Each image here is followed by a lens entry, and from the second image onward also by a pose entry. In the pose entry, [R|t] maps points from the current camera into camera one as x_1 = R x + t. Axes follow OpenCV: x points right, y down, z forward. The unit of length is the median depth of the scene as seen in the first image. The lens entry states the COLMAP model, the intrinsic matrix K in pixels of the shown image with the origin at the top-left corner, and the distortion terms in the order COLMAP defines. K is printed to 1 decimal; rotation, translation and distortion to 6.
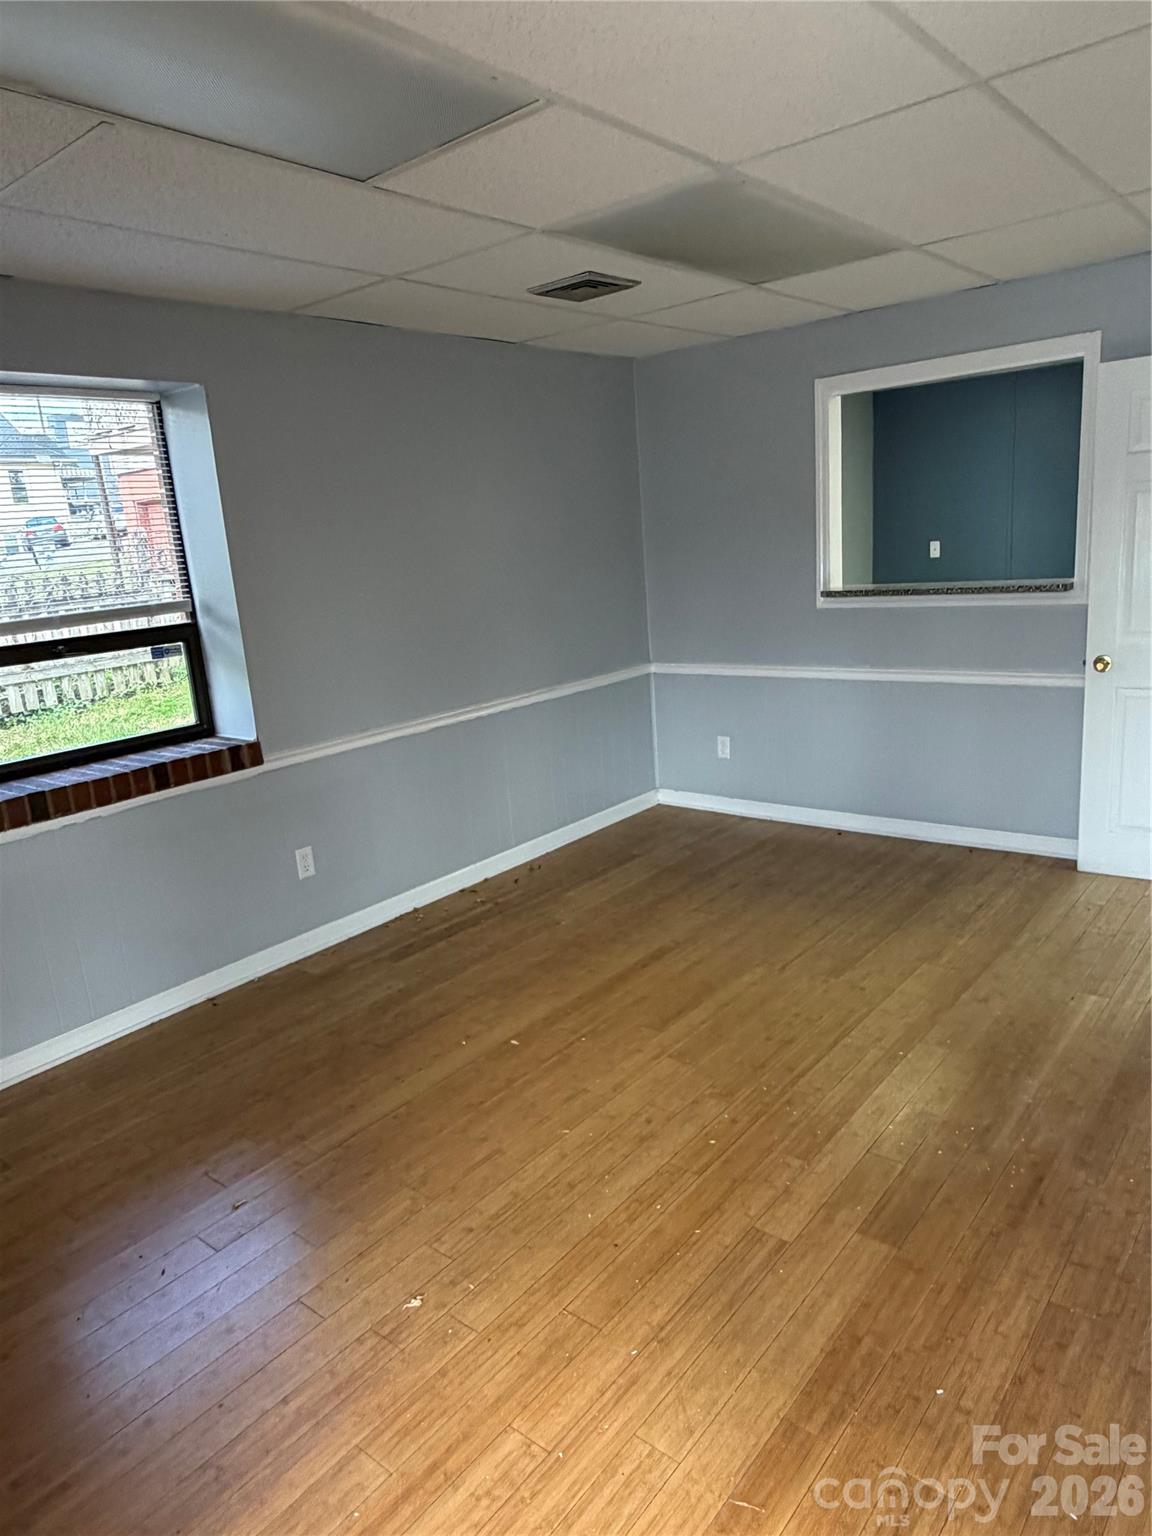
lens RADIAL K [[1002.7, 0, 569.5], [0, 1002.7, 770.4], [0, 0, 1]] dist [0.000912, 0.003028]
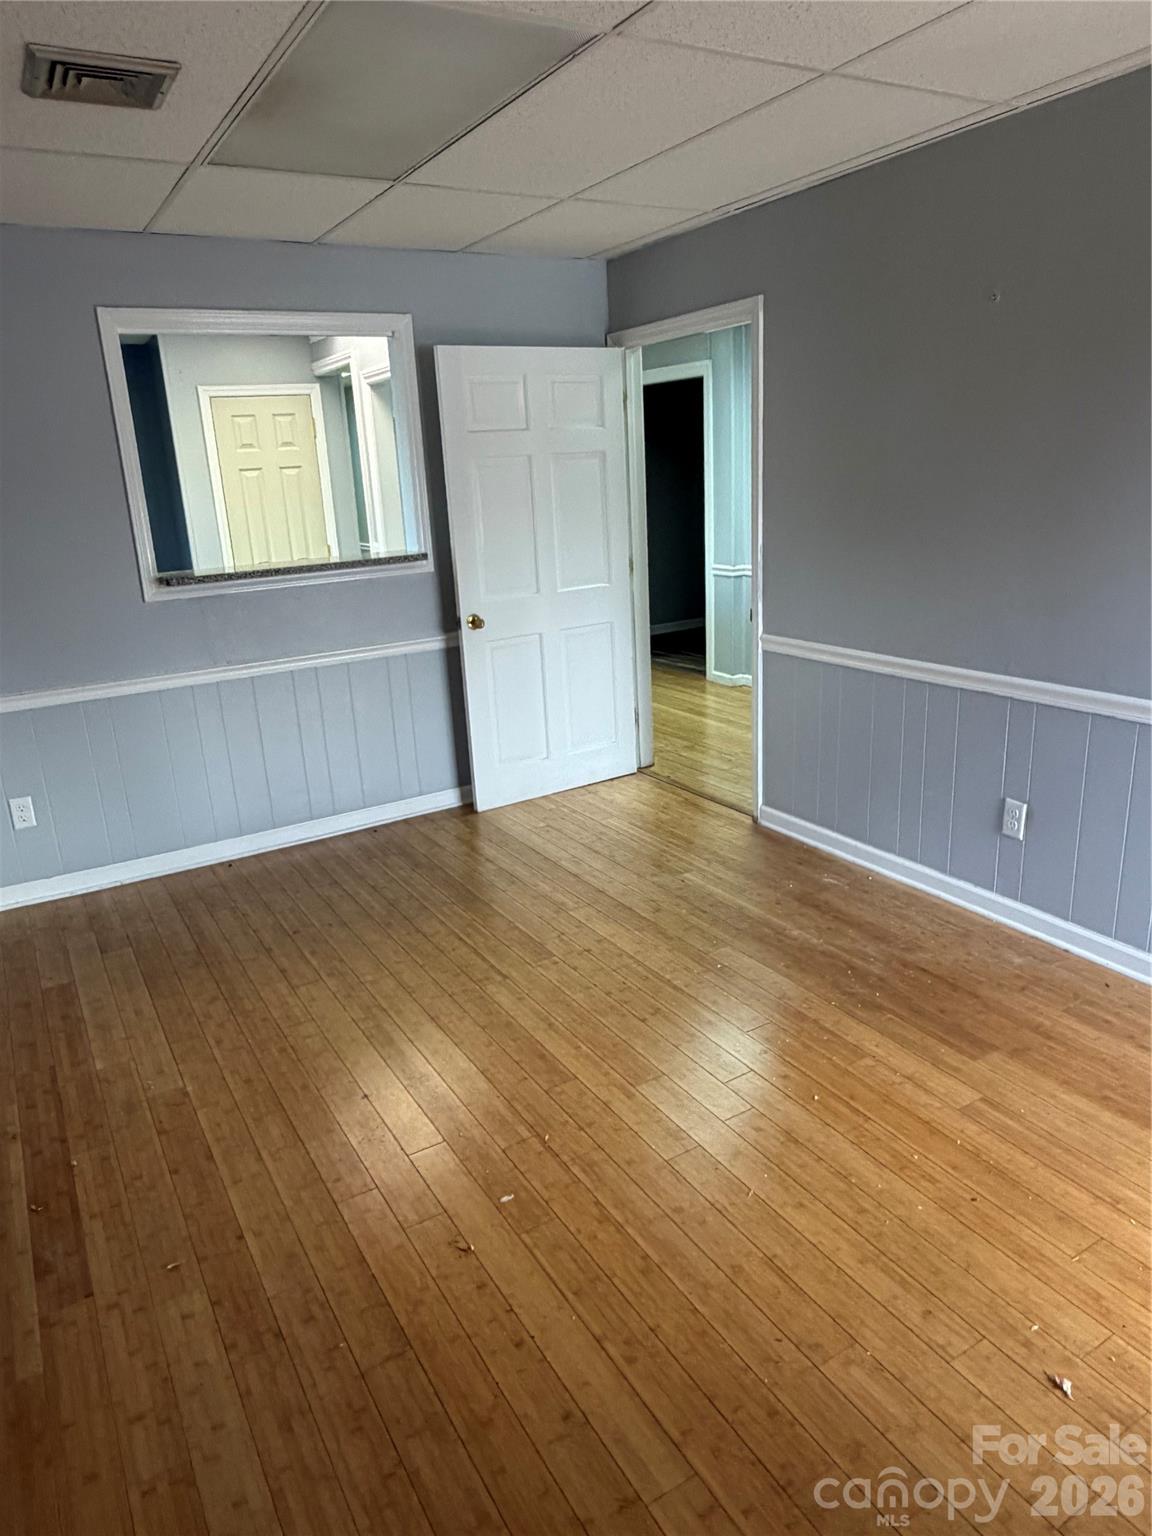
lens RADIAL K [[1002.7, 0, 569.5], [0, 1002.7, 770.4], [0, 0, 1]] dist [0.000912, 0.003028]
pose [[0.342767, -0.221003, 0.913054, -0.596511], [0.239413, 0.960391, 0.142584, -0.101279], [-0.908401, 0.169724, 0.382102, 0.629338]]
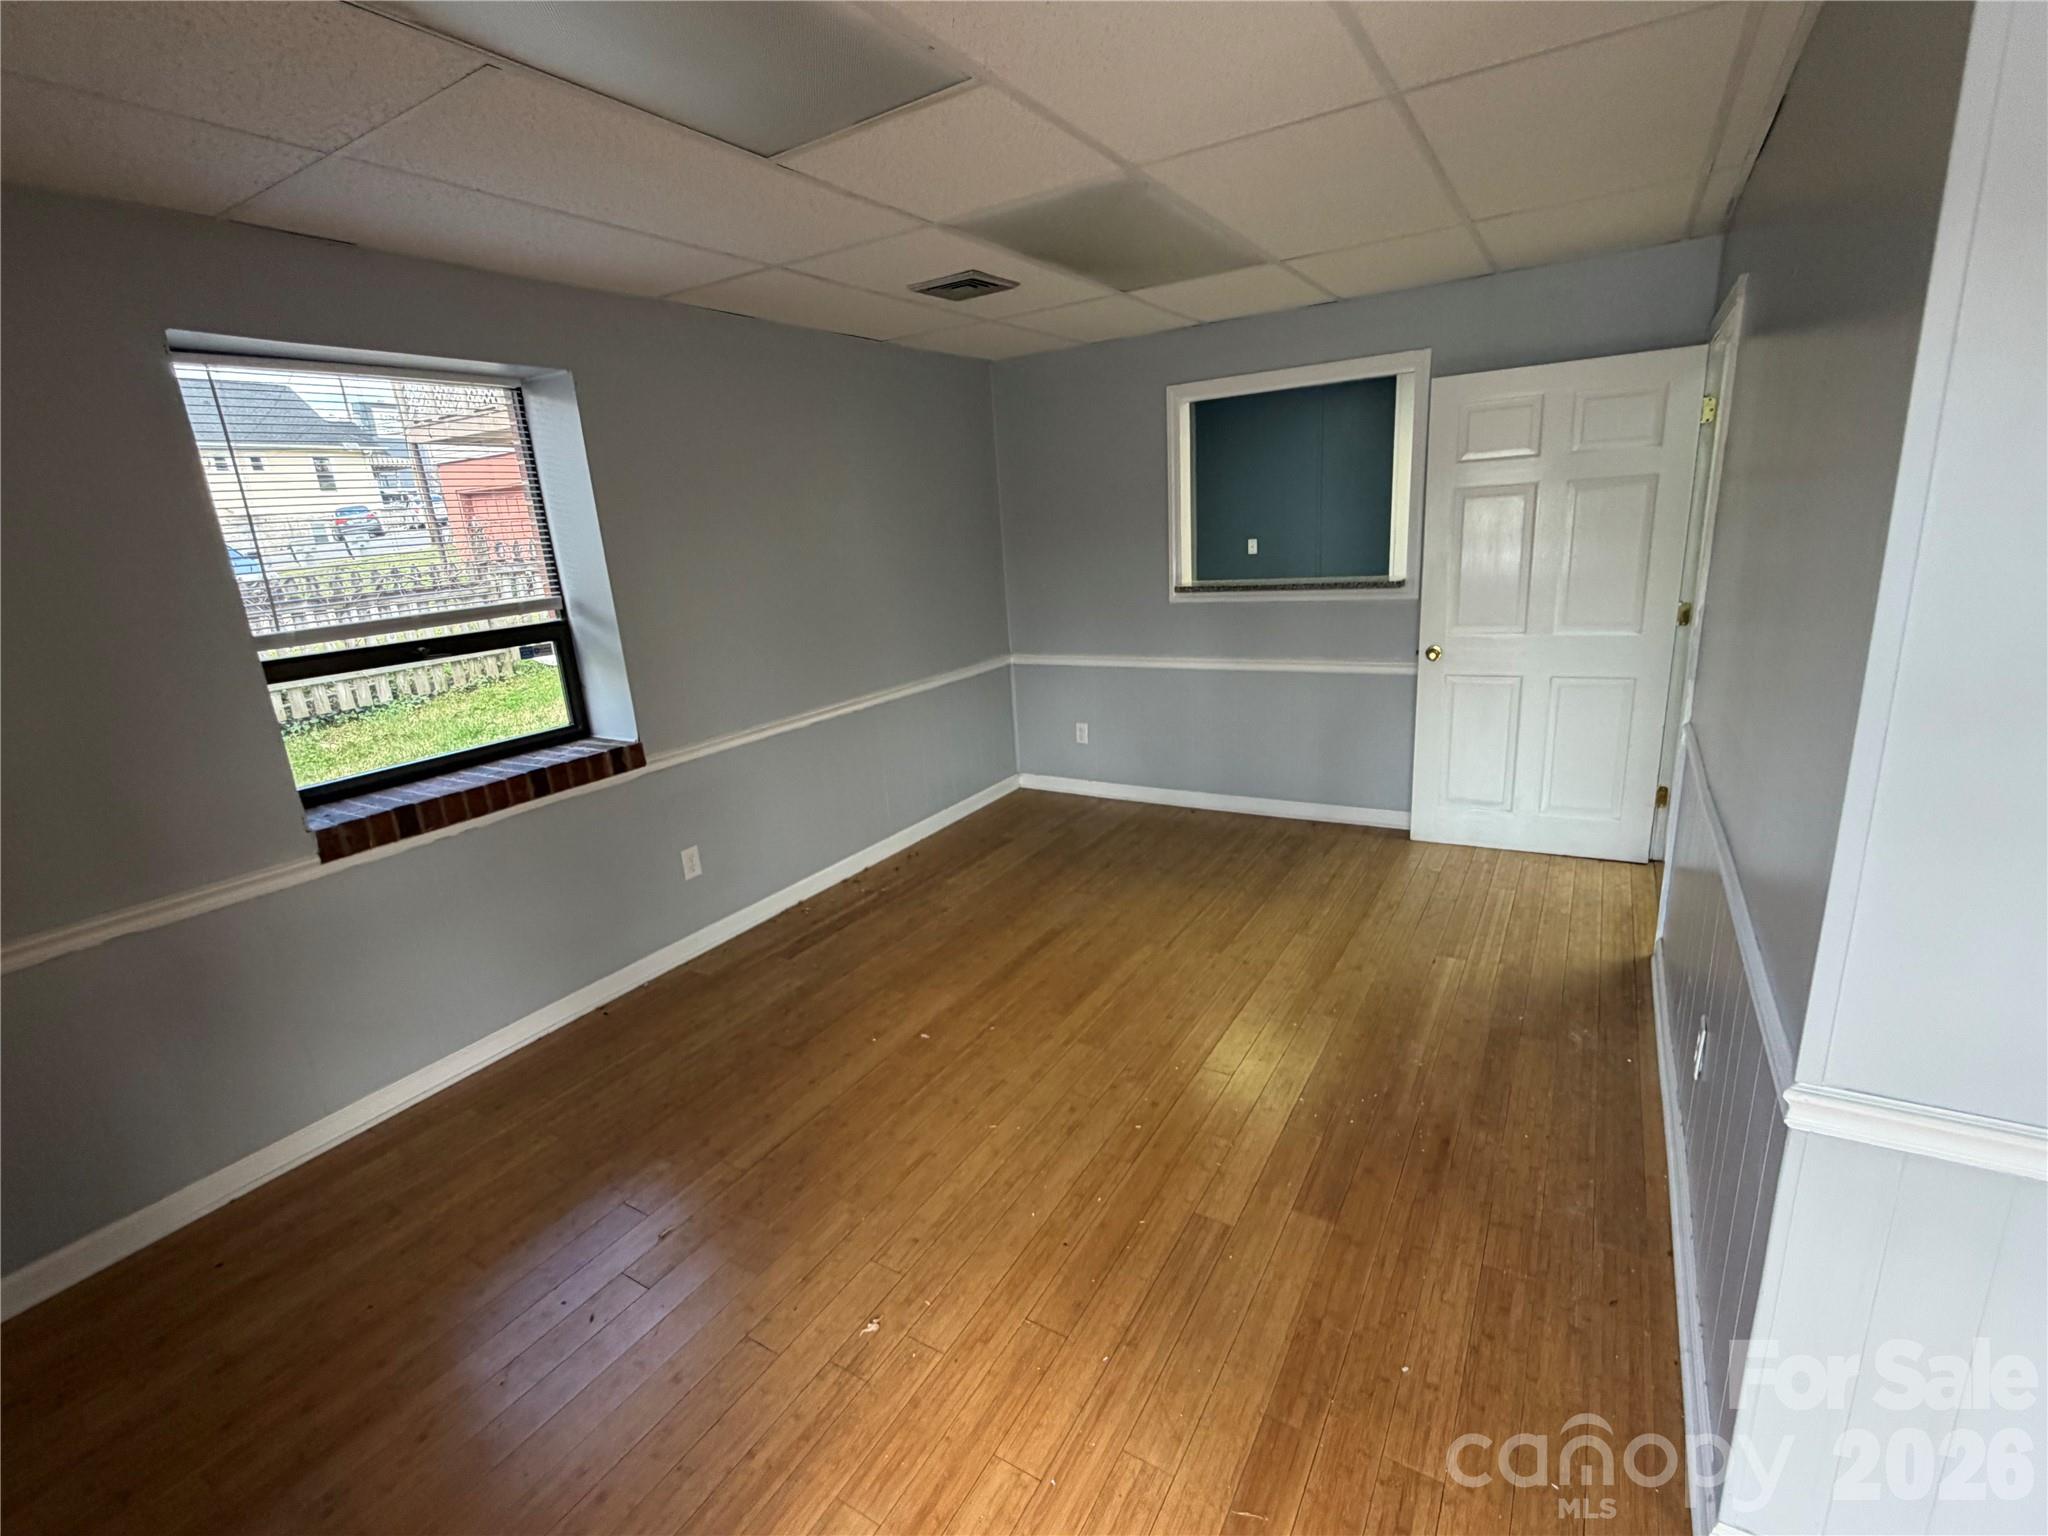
lens RADIAL K [[918.2, 0, 1022.1], [0, 918.2, 770.4], [0, 0, 1]] dist [0.002673, 0.000256]
pose [[0.990011, -0.027689, 0.138248, -0.076745], [0.024075, 0.999325, 0.027740, -0.020490], [-0.138923, -0.024134, 0.990009, 0.070054]]
